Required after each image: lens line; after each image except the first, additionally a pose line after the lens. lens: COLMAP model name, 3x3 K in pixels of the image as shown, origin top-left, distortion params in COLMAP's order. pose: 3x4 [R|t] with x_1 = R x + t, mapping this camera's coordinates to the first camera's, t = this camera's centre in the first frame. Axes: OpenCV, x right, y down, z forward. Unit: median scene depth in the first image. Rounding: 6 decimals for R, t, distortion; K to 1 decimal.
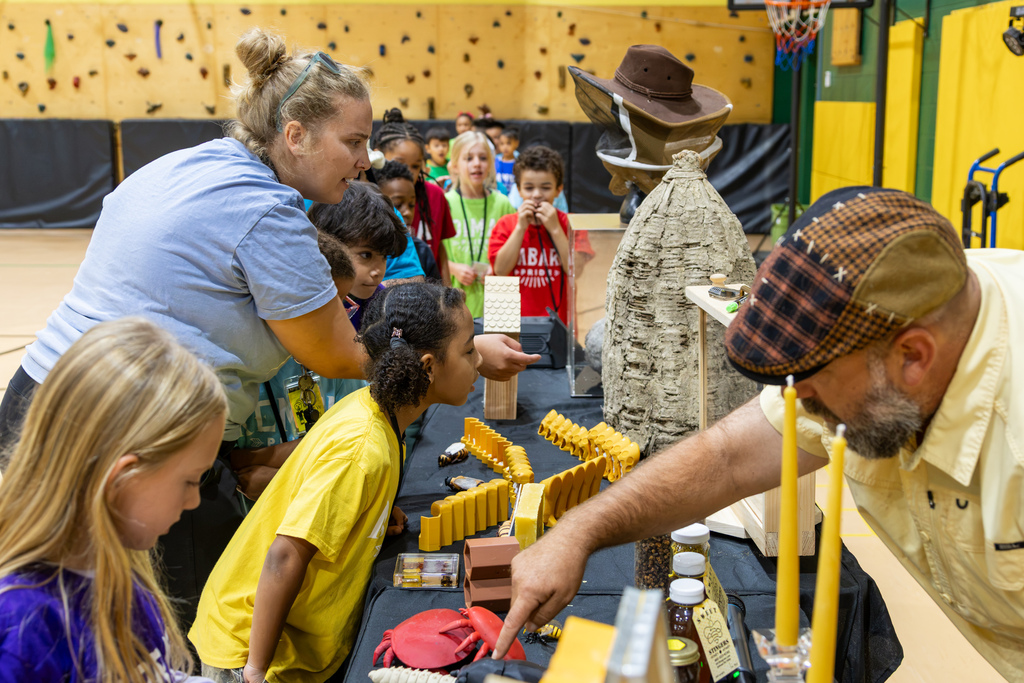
lens RADIAL K [[1179.9, 0, 513.0], [0, 1179.9, 341.1], [0, 0, 1]] dist [-0.095202, 0.000000]
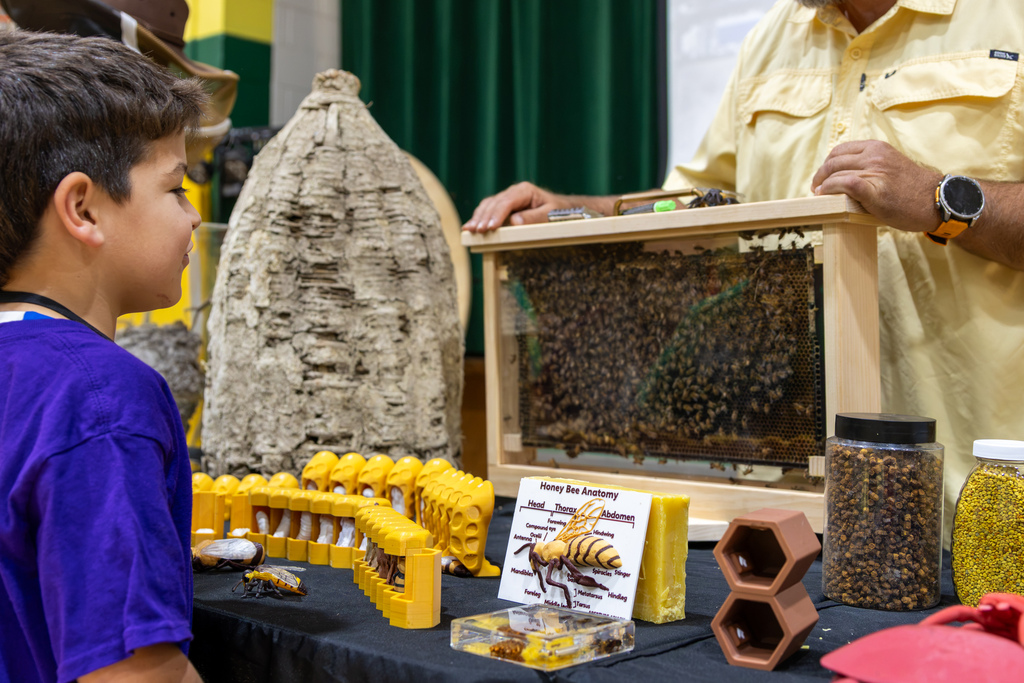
lens RADIAL K [[1179.9, 0, 511.1], [0, 1179.9, 342.2], [0, 0, 1]] dist [-0.095202, 0.000000]
pose [[0.644704, 0.013051, 0.764321, -0.326562], [0.123693, 0.984897, -0.121152, 0.097933], [-0.754359, 0.172648, 0.633353, 0.521269]]
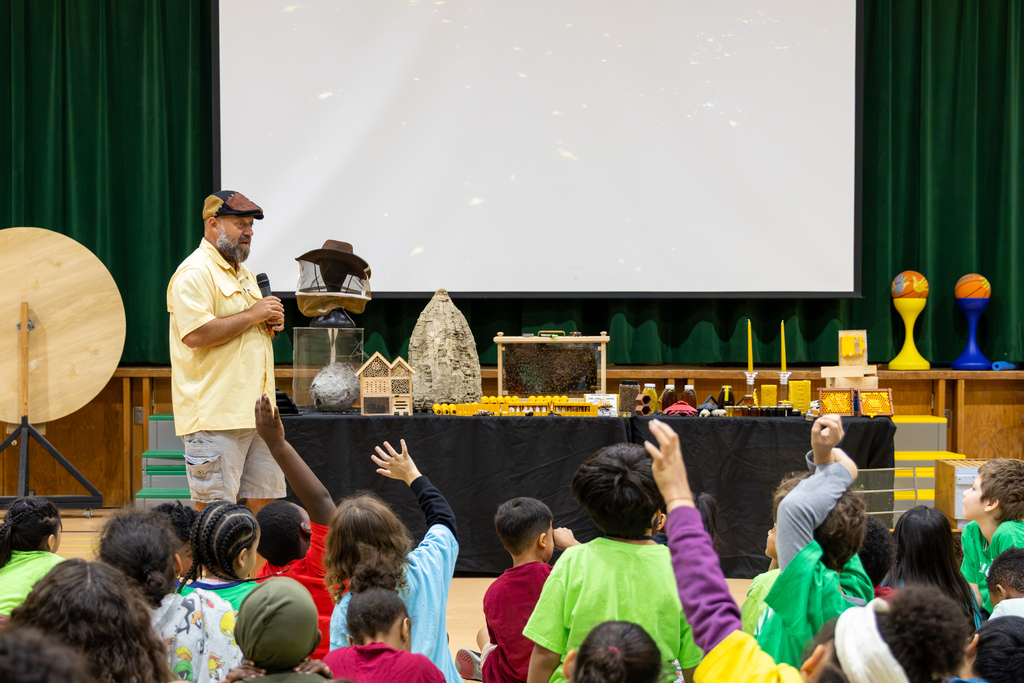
lens RADIAL K [[1670.5, 0, 512.0], [0, 1670.5, 340.2], [0, 0, 1]] dist [-0.003397, 0.000000]
pose [[-0.078359, -0.023642, 0.996645, -3.398614], [0.164634, 0.985686, 0.036326, -0.164289], [-0.983237, 0.166928, -0.073345, 1.167154]]
